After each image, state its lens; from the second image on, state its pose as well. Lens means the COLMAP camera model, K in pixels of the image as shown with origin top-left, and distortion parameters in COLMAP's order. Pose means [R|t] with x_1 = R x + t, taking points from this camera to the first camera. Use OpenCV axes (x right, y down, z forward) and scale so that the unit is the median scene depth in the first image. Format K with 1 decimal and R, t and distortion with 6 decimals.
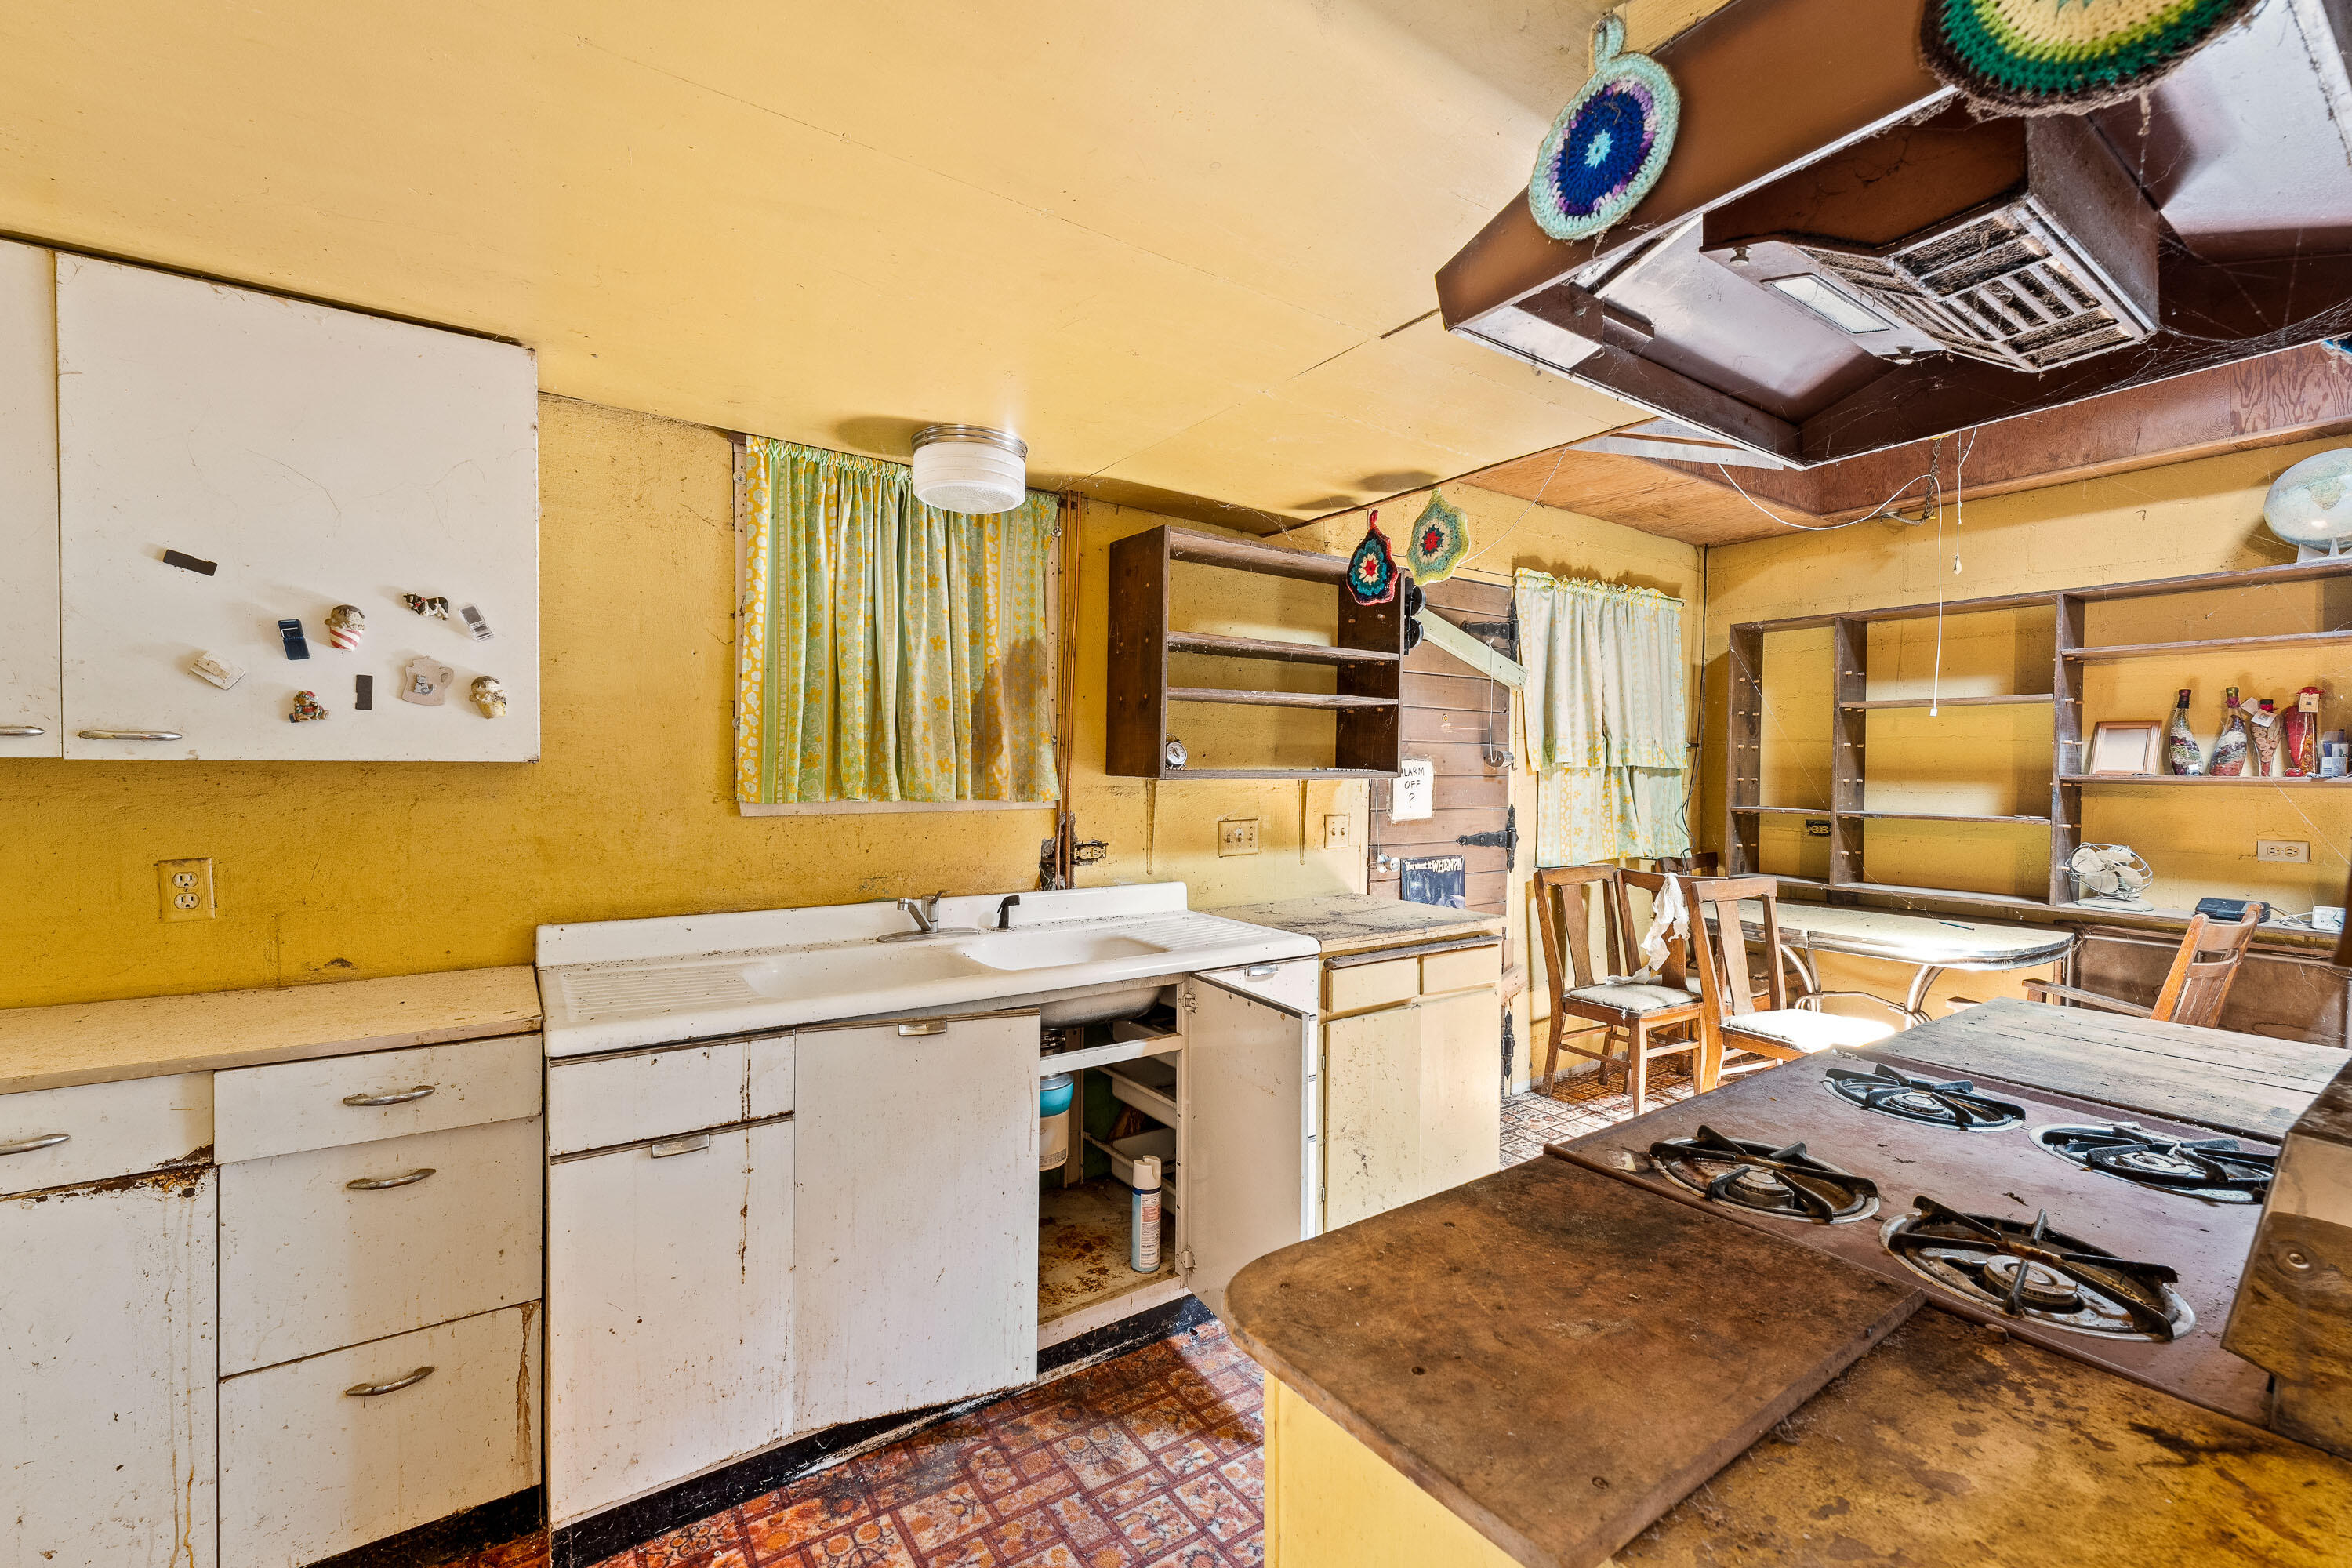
lens RADIAL K [[960.9, 0, 1188.8], [0, 960.9, 782.5], [0, 0, 1]] dist [-0.002924, -0.000532]
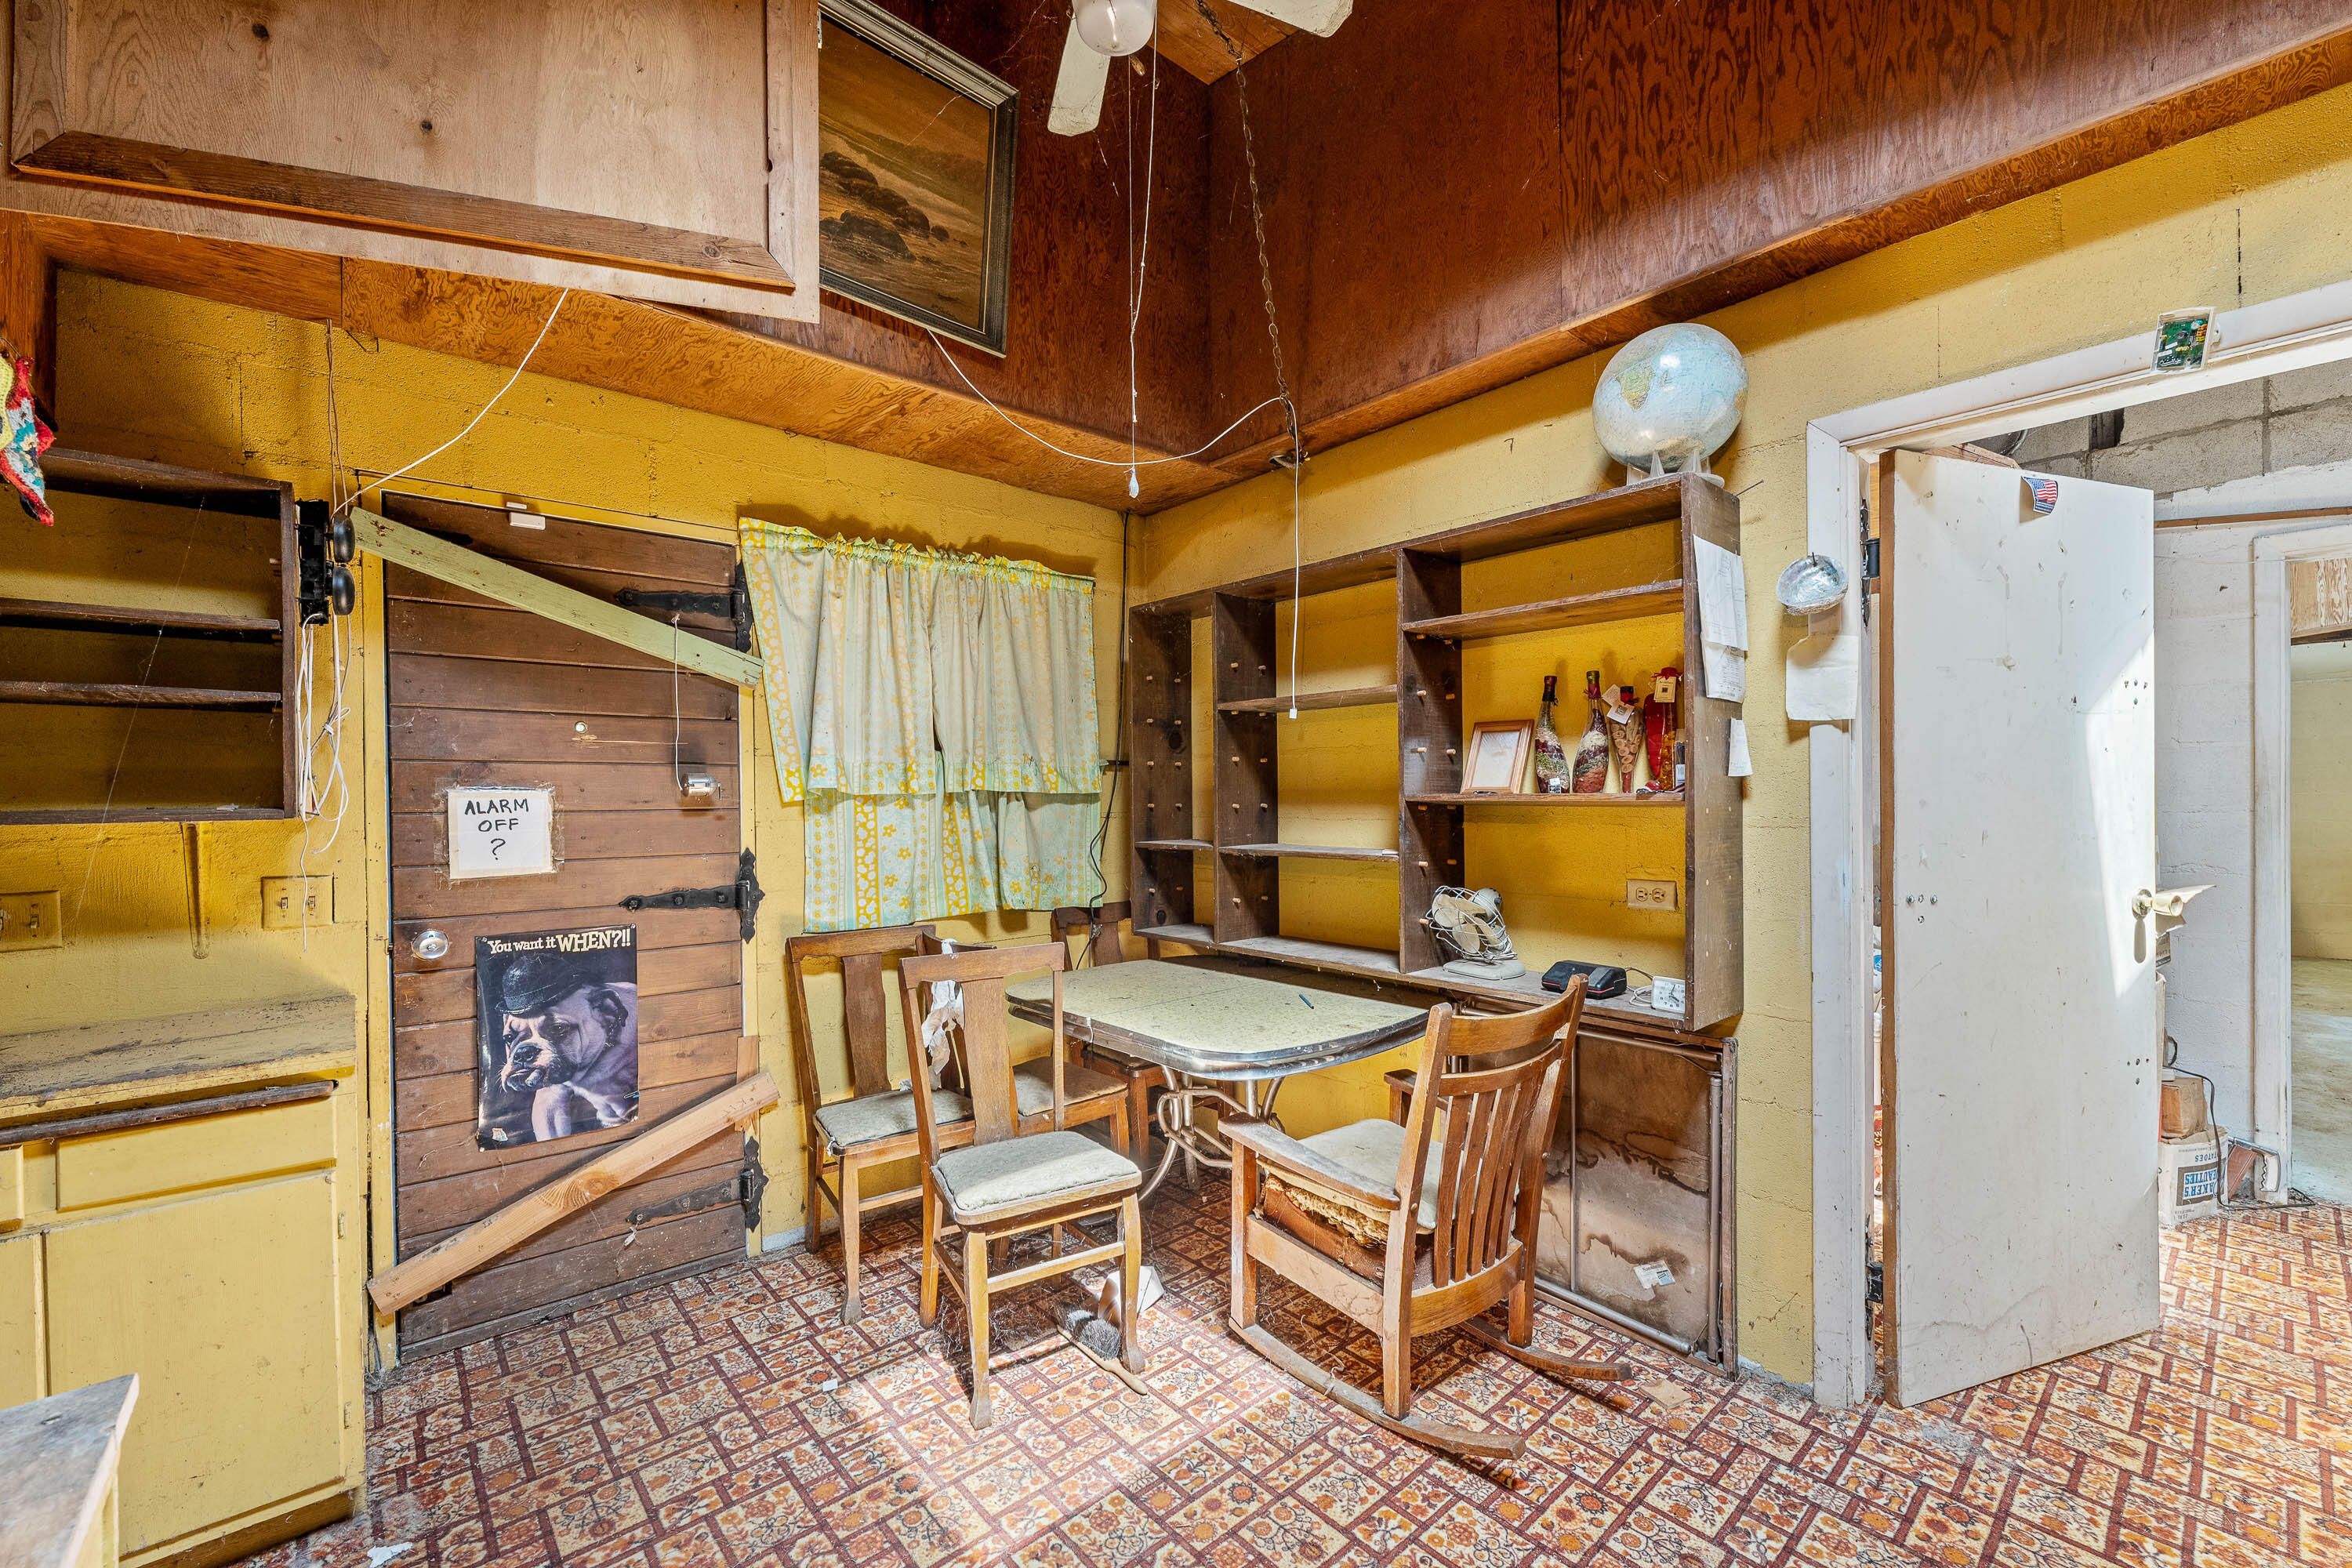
lens RADIAL K [[960.9, 0, 1163.2], [0, 960.9, 796.9], [0, 0, 1]] dist [-0.002924, -0.000532]
pose [[0.994069, -0.017162, 0.107391, 0.580830], [0.018875, 0.999710, -0.014954, 0.001154], [-0.107103, 0.016892, 0.994104, 0.261742]]
